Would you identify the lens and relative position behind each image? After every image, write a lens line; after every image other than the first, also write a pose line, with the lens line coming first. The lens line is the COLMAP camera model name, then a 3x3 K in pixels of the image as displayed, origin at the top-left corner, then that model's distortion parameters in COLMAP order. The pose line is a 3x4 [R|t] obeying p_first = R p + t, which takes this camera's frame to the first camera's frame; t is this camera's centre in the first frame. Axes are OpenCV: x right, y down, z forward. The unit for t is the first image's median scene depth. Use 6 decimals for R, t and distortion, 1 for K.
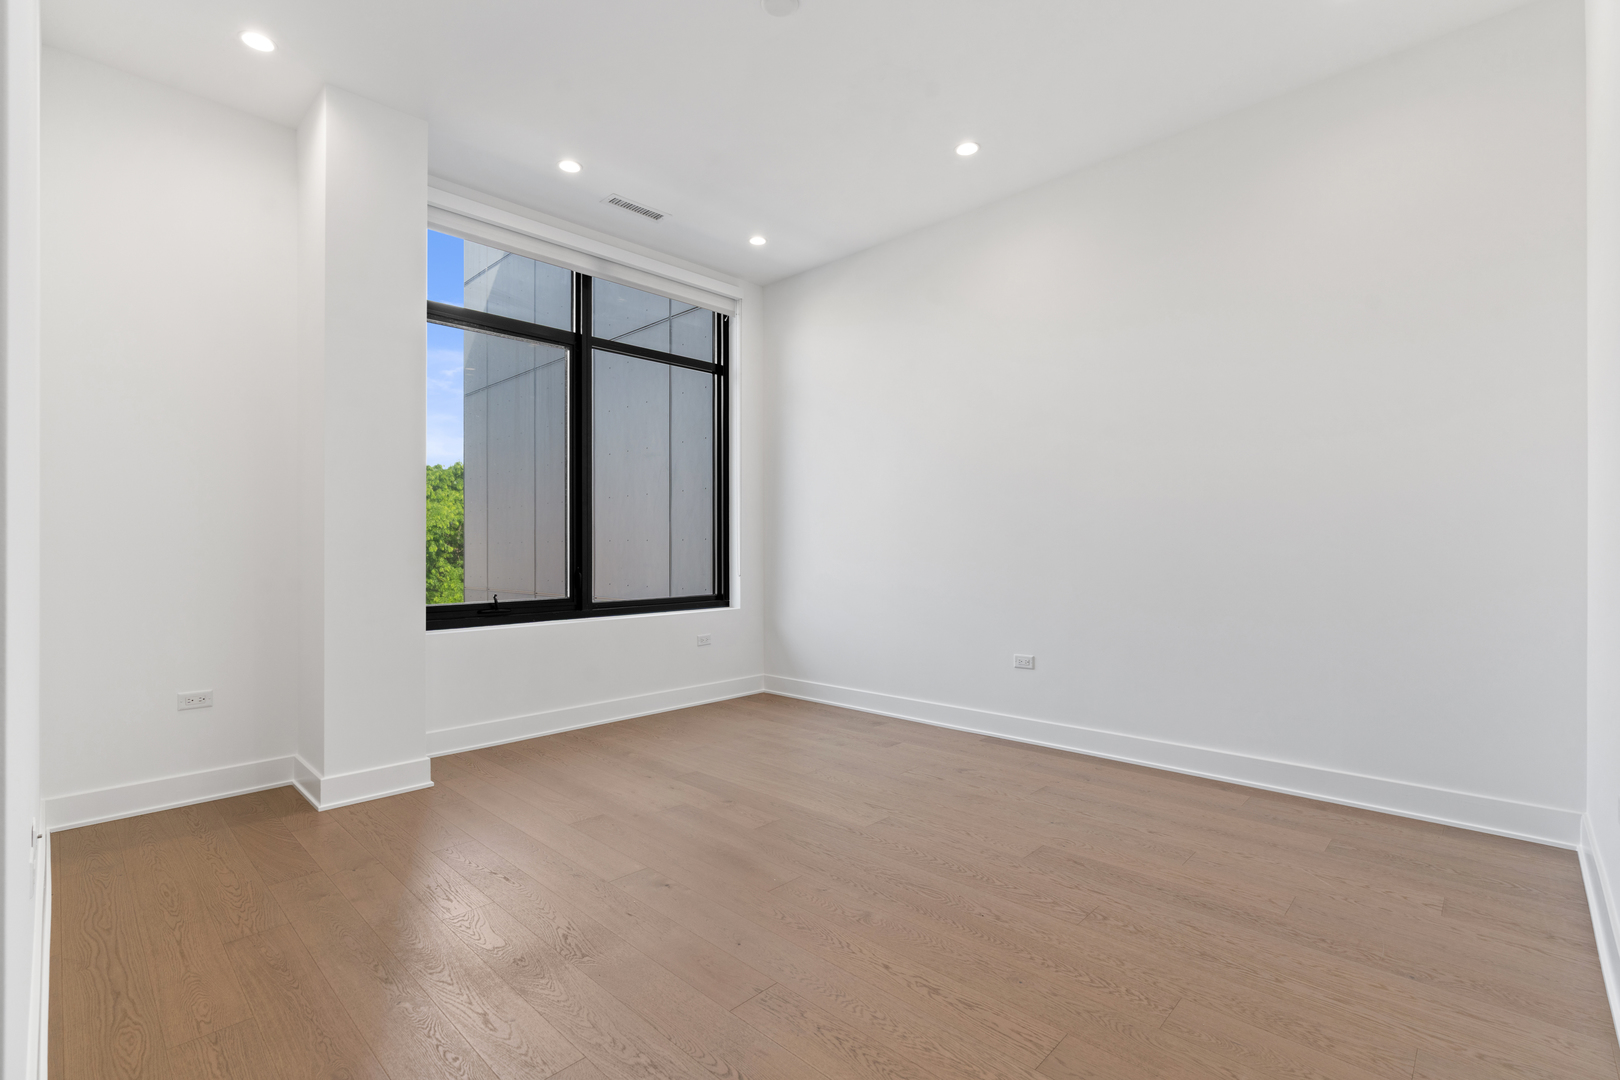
lens RADIAL K [[731.0, 0, 803.8], [0, 731.0, 535.8], [0, 0, 1]] dist [-0.002815, 0.000637]
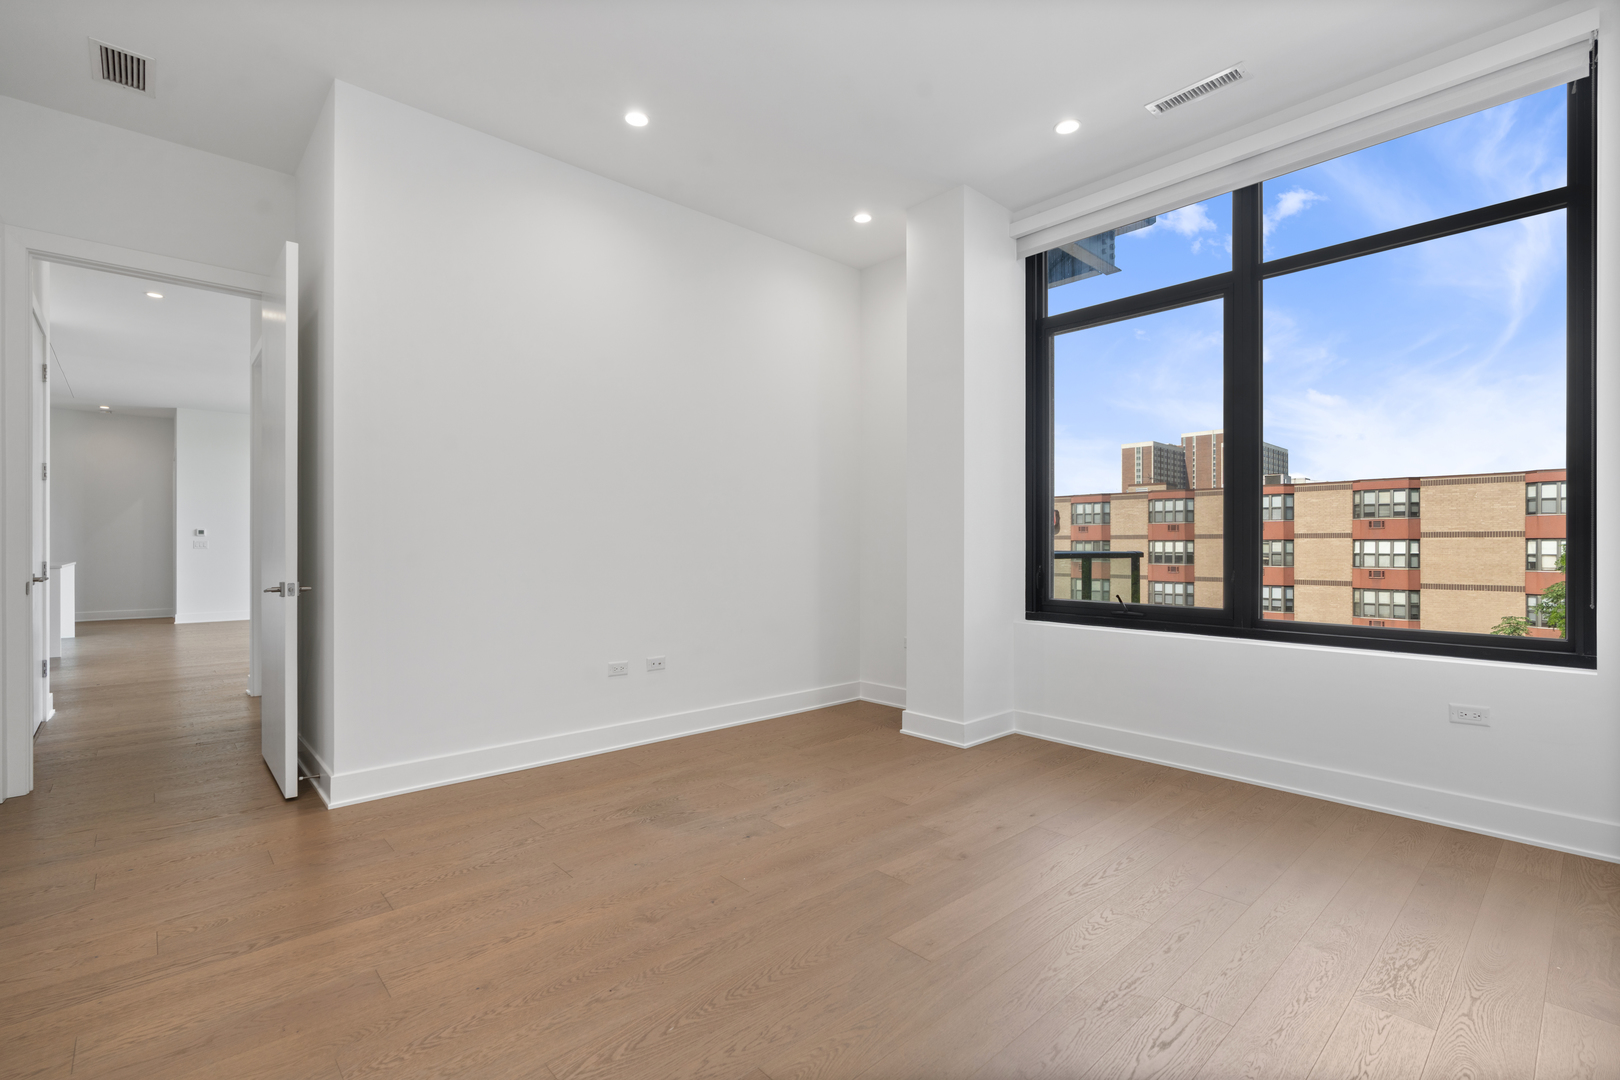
lens RADIAL K [[731.0, 0, 803.8], [0, 731.0, 535.8], [0, 0, 1]] dist [-0.002815, 0.000637]
pose [[-0.063011, -0.008516, -0.997976, 0.840800], [0.014665, 0.999848, -0.009458, 0.008967], [0.997905, -0.015231, -0.062877, 1.007436]]
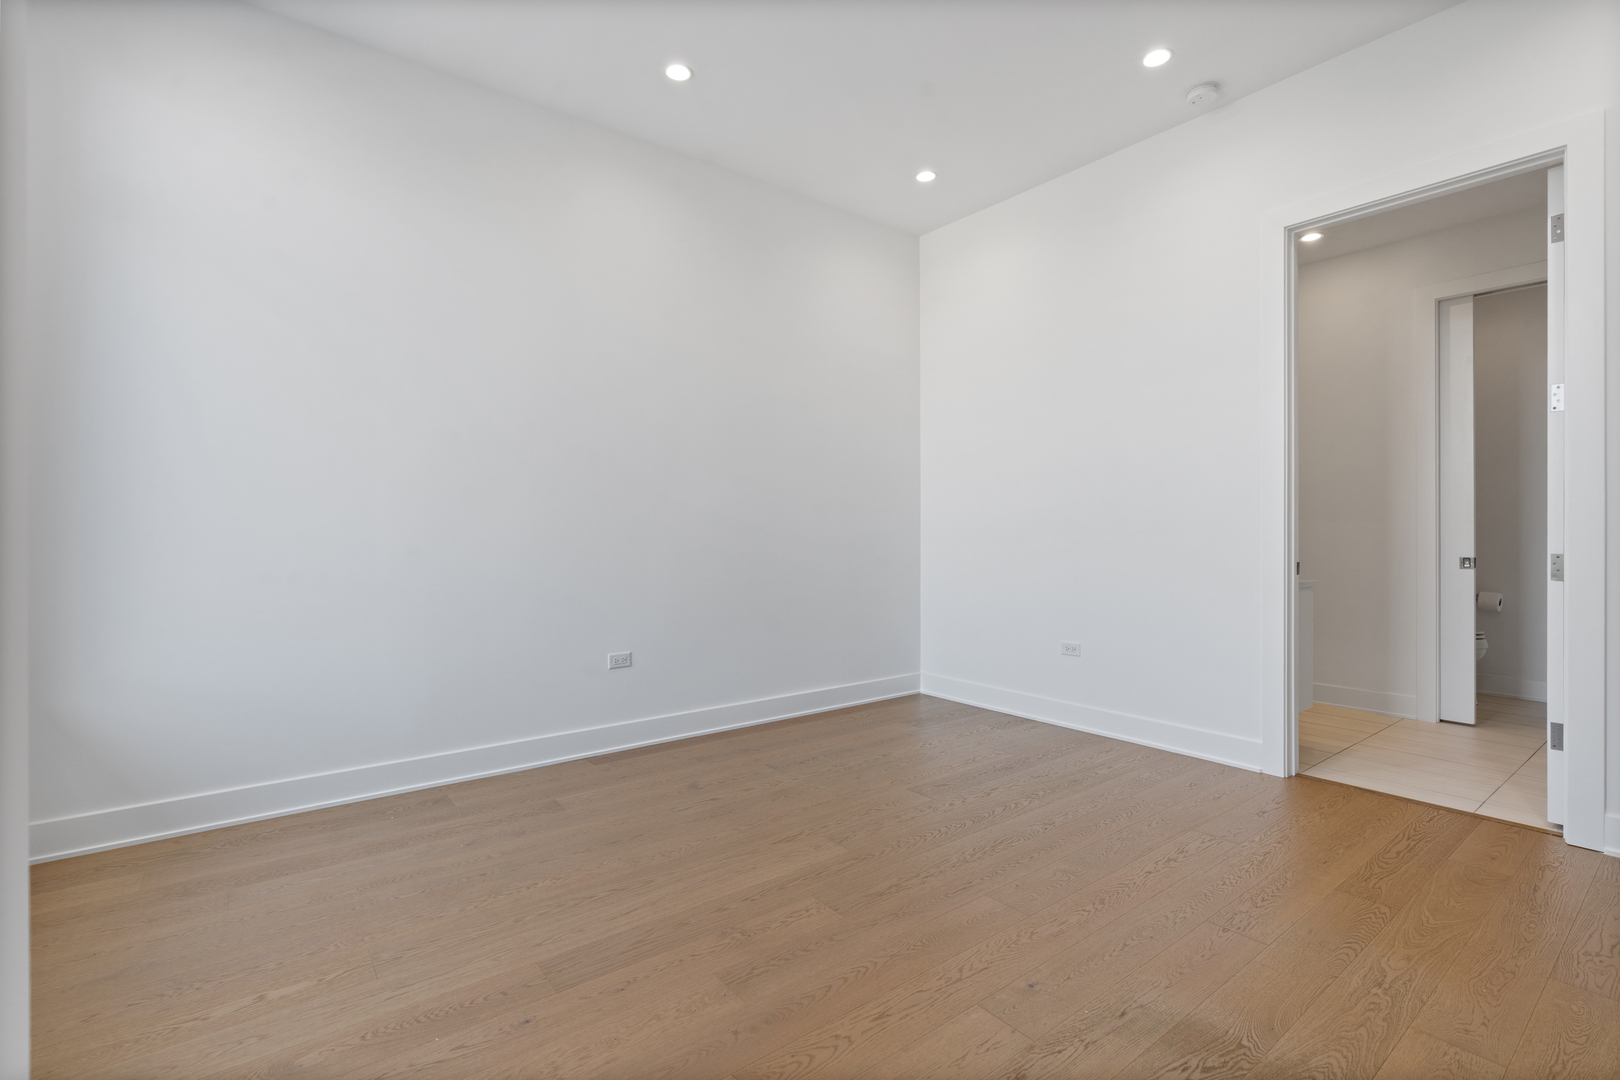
lens RADIAL K [[731.0, 0, 803.8], [0, 731.0, 535.8], [0, 0, 1]] dist [-0.002815, 0.000637]
pose [[0.145737, 0.000912, 0.989323, -0.817476], [-0.015333, 0.999882, 0.001337, 0.023133], [-0.989205, -0.015364, 0.145734, 0.970516]]
